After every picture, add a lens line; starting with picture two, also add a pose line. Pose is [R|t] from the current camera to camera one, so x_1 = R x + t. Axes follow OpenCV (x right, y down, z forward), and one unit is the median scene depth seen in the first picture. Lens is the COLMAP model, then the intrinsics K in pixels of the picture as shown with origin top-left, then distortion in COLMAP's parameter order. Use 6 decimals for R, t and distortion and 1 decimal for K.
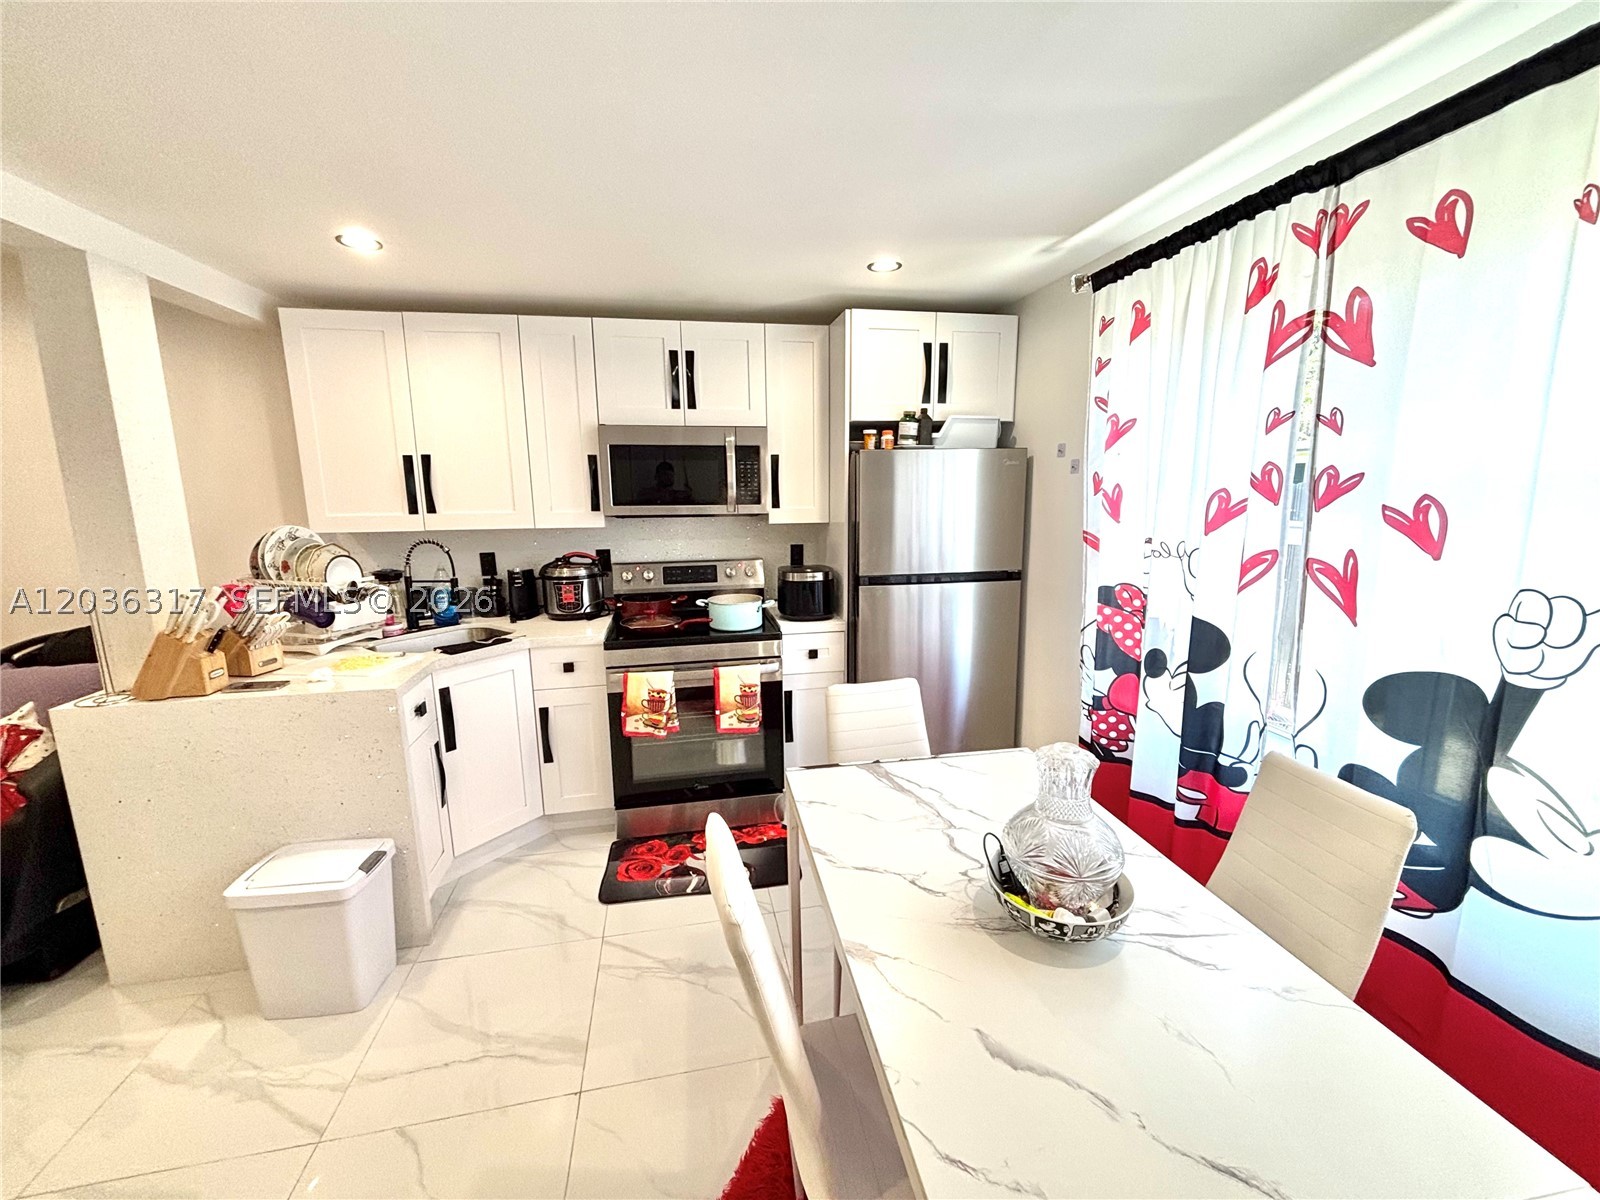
lens RADIAL K [[644.4, 0, 799.4], [0, 644.4, 595.2], [0, 0, 1]] dist [0.002093, -0.000522]
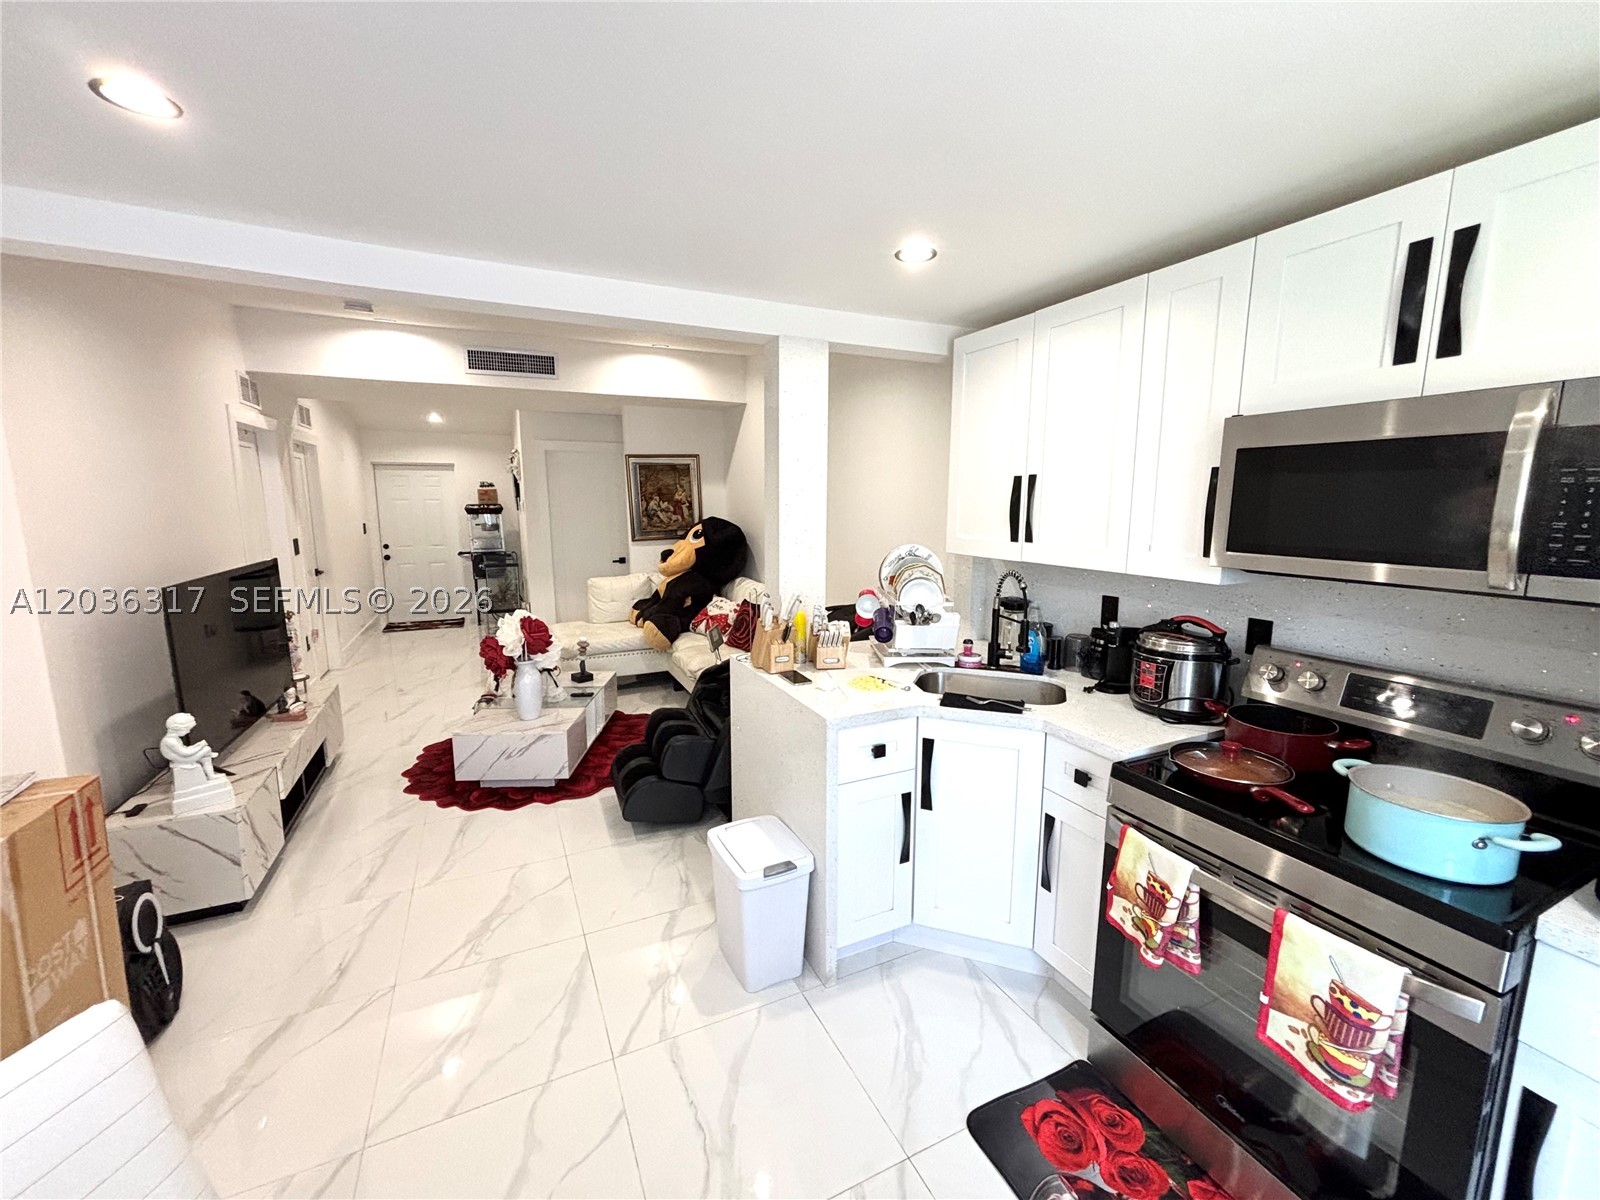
lens RADIAL K [[644.4, 0, 799.4], [0, 644.4, 596.7], [0, 0, 1]] dist [0.002093, -0.000522]
pose [[0.256921, 0.153309, -0.954195, 0.195421], [-0.173346, 0.978635, 0.110562, -0.102491], [0.950759, 0.137000, 0.278007, 0.501072]]
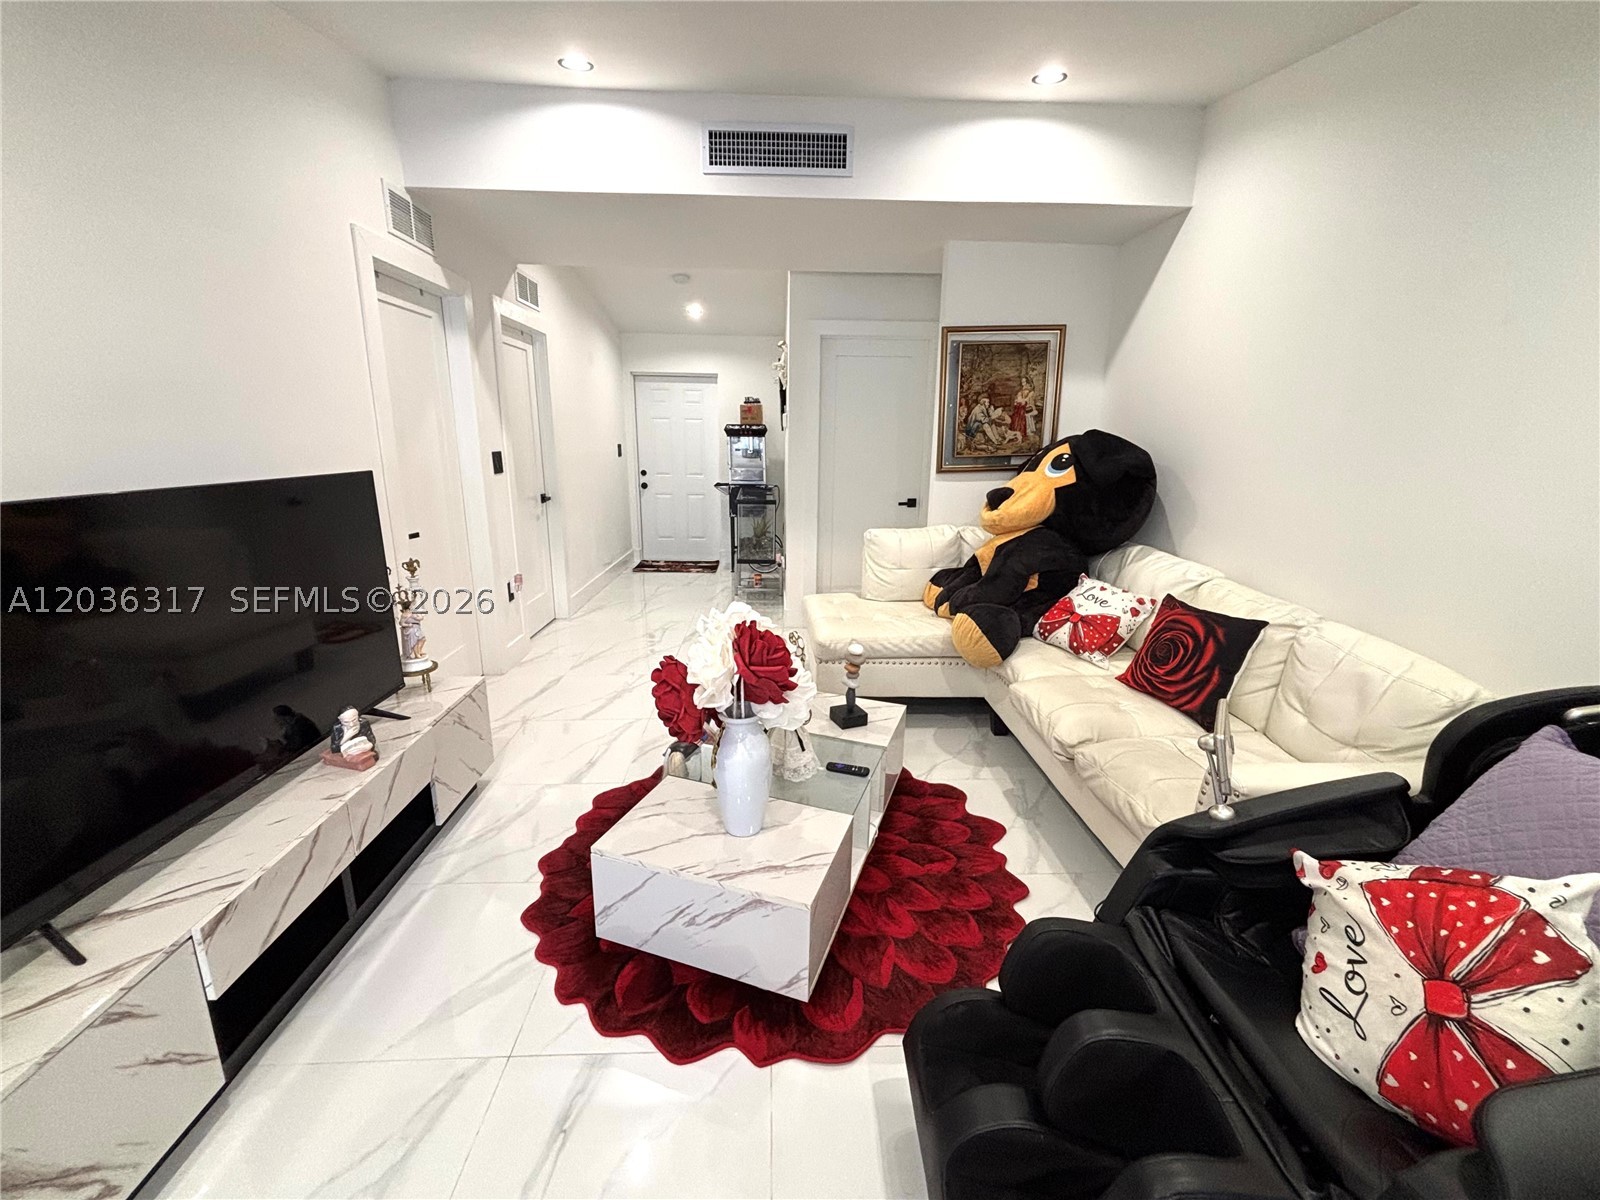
lens RADIAL K [[644.4, 0, 796.6], [0, 644.4, 612.3], [0, 0, 1]] dist [0.002093, -0.000522]
pose [[-0.145718, 0.264443, -0.953329, -0.652095], [-0.186457, 0.939005, 0.288970, -0.006190], [0.971597, 0.219863, -0.087523, 0.435792]]
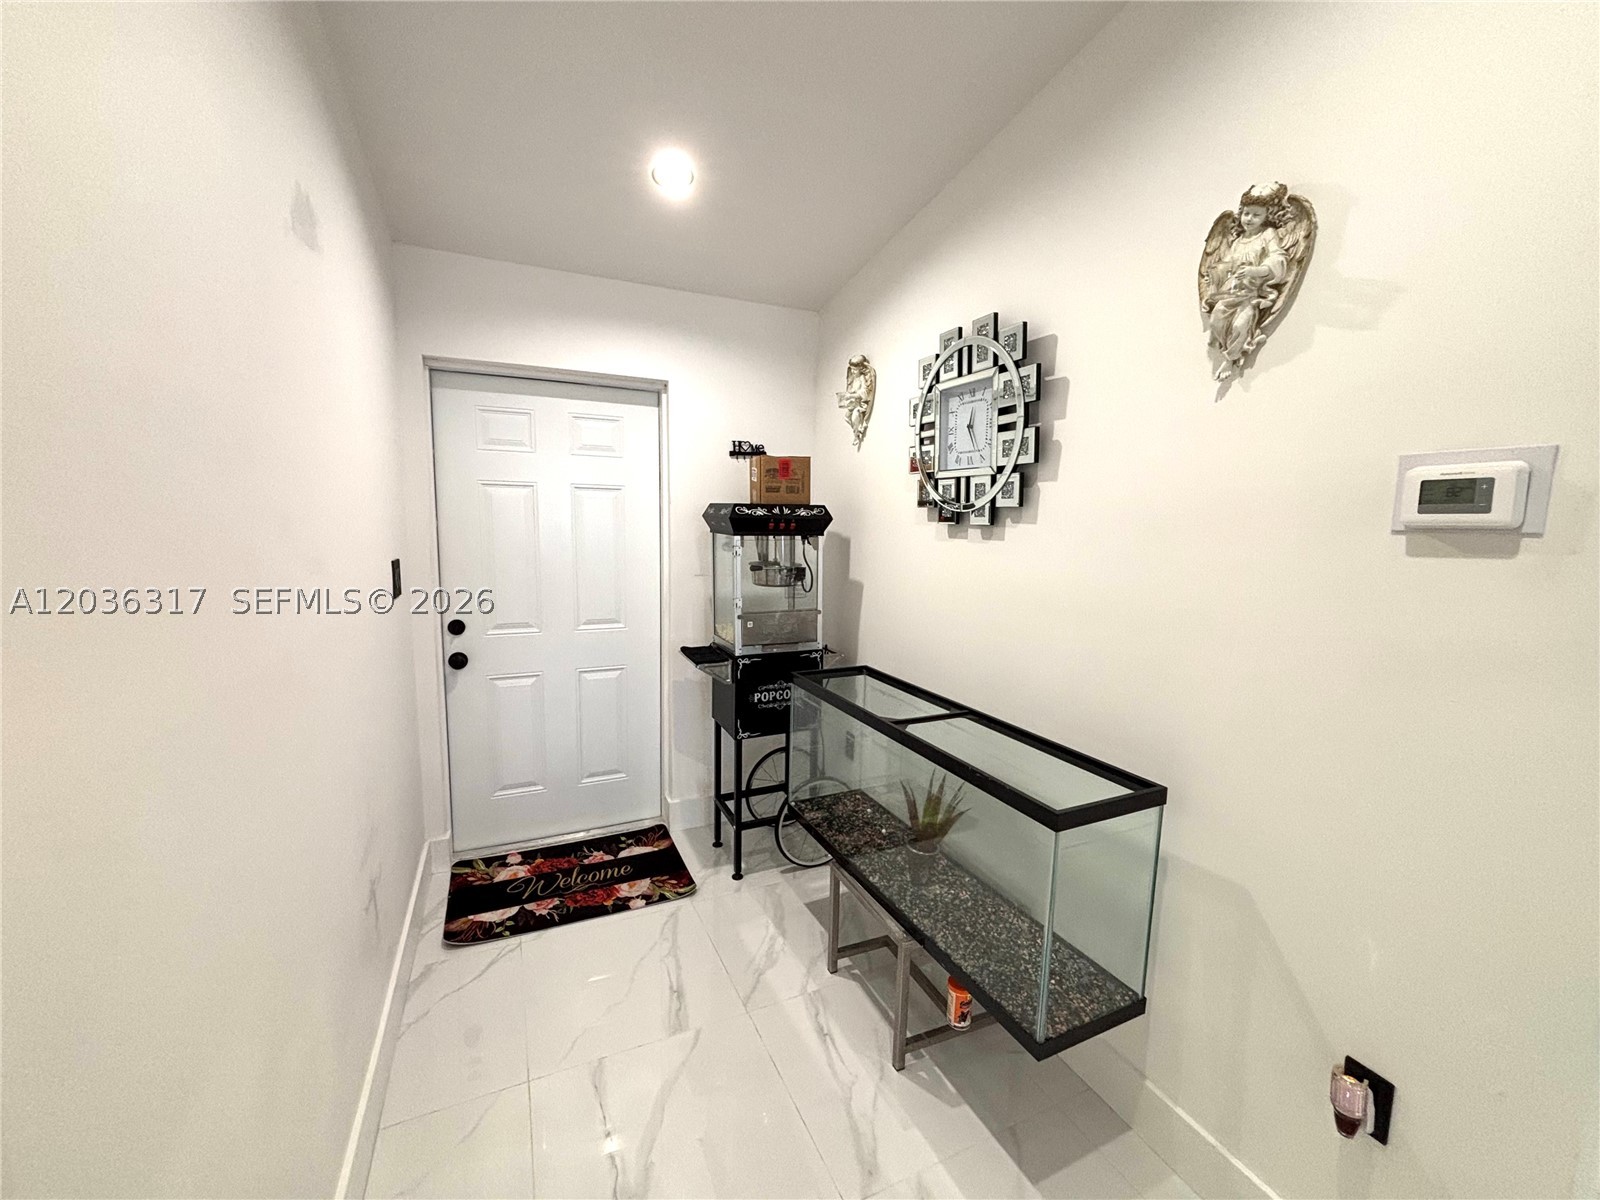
lens RADIAL K [[644.4, 0, 794.3], [0, 644.4, 598.4], [0, 0, 1]] dist [0.002093, -0.000522]
pose [[0.244253, 0.136089, -0.960115, -2.204264], [-0.189308, 0.977745, 0.090429, 0.111149], [0.951054, 0.159670, 0.264580, -0.325677]]
